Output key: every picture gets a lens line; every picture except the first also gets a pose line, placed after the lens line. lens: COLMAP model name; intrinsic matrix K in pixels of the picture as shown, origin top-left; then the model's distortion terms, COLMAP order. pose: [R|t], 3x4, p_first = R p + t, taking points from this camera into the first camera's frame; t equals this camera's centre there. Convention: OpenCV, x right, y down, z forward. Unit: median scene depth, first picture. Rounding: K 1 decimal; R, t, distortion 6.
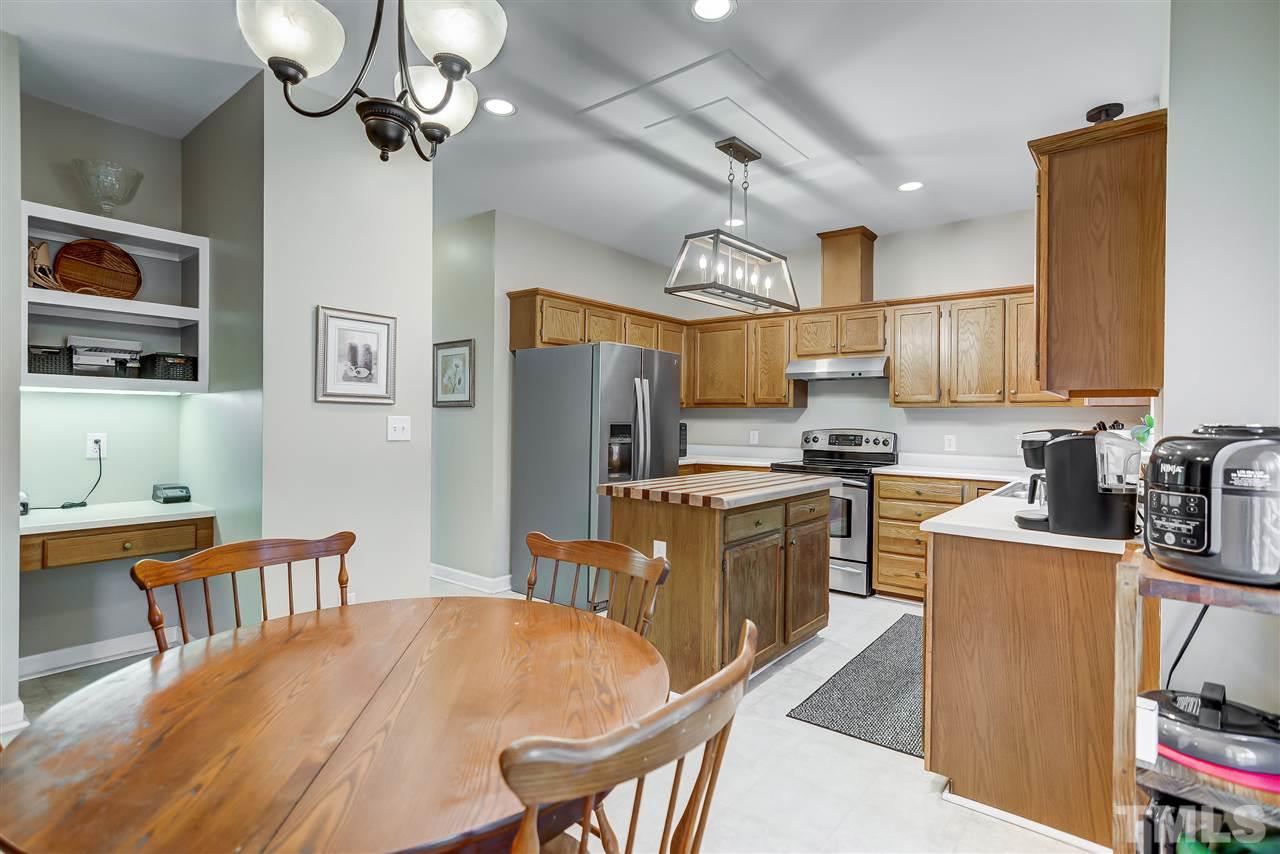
lens RADIAL K [[632.8, 0, 639.5], [0, 632.8, 422.9], [0, 0, 1]] dist [-0.005414, 0.006738]
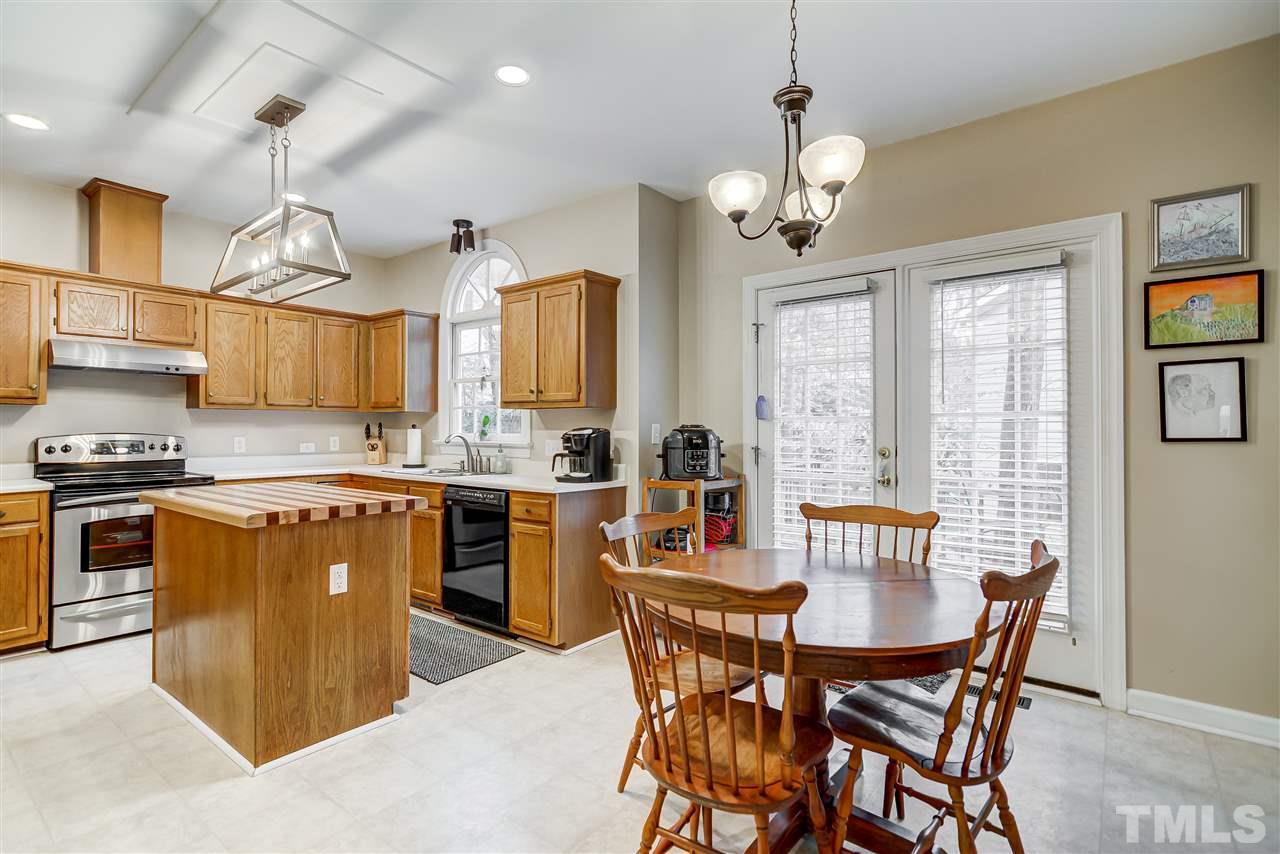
lens RADIAL K [[632.8, 0, 639.5], [0, 632.8, 422.9], [0, 0, 1]] dist [-0.005414, 0.006738]
pose [[-0.029836, -0.002469, 0.999552, -0.539644], [0.004340, 0.999987, 0.002599, -0.003340], [-0.999545, 0.004416, -0.029824, 0.399978]]
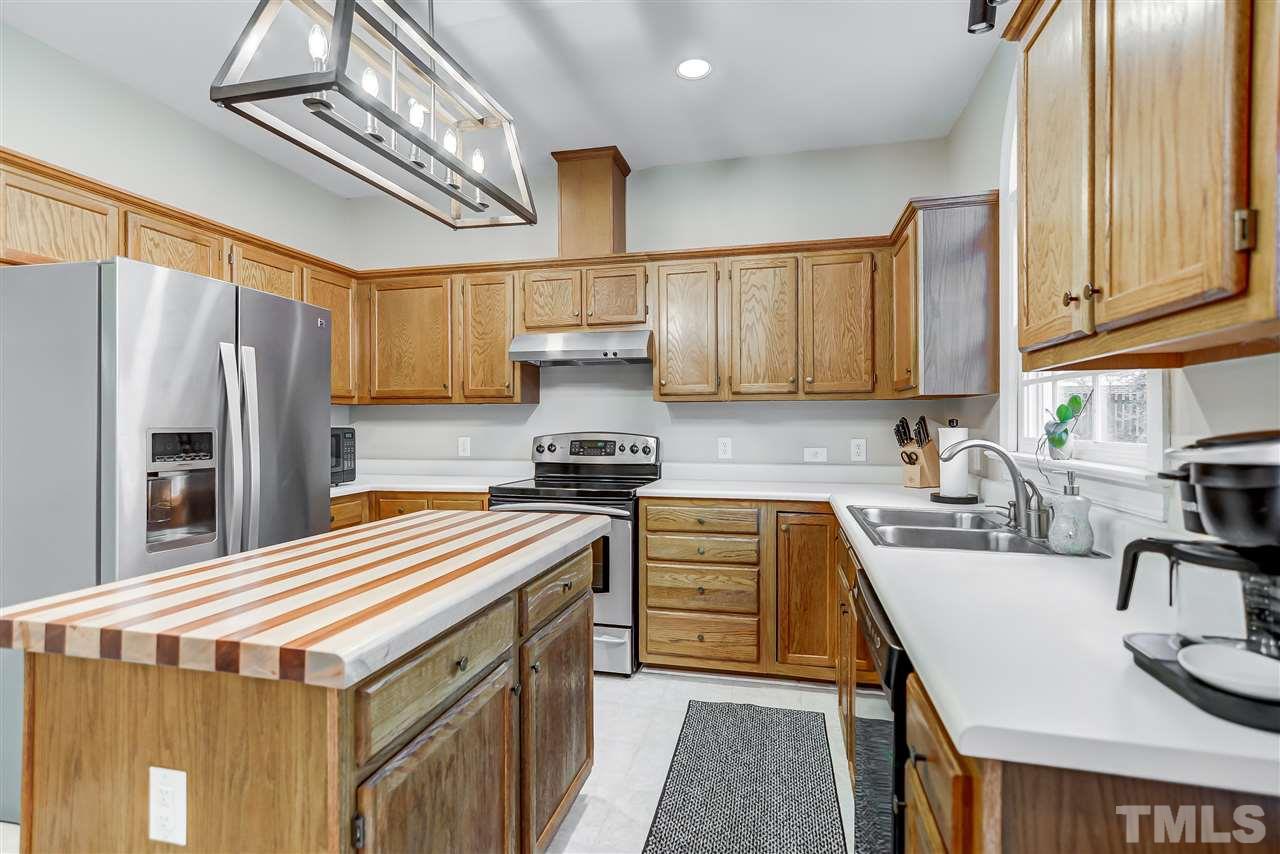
lens RADIAL K [[613.3, 0, 637.5], [0, 613.3, 423.2], [0, 0, 1]] dist [-0.002182, 0.000136]
pose [[0.904040, -0.012420, 0.427268, 0.080350], [0.014403, 0.999895, -0.001409, 0.000851], [-0.427206, 0.007427, 0.904124, 0.379659]]
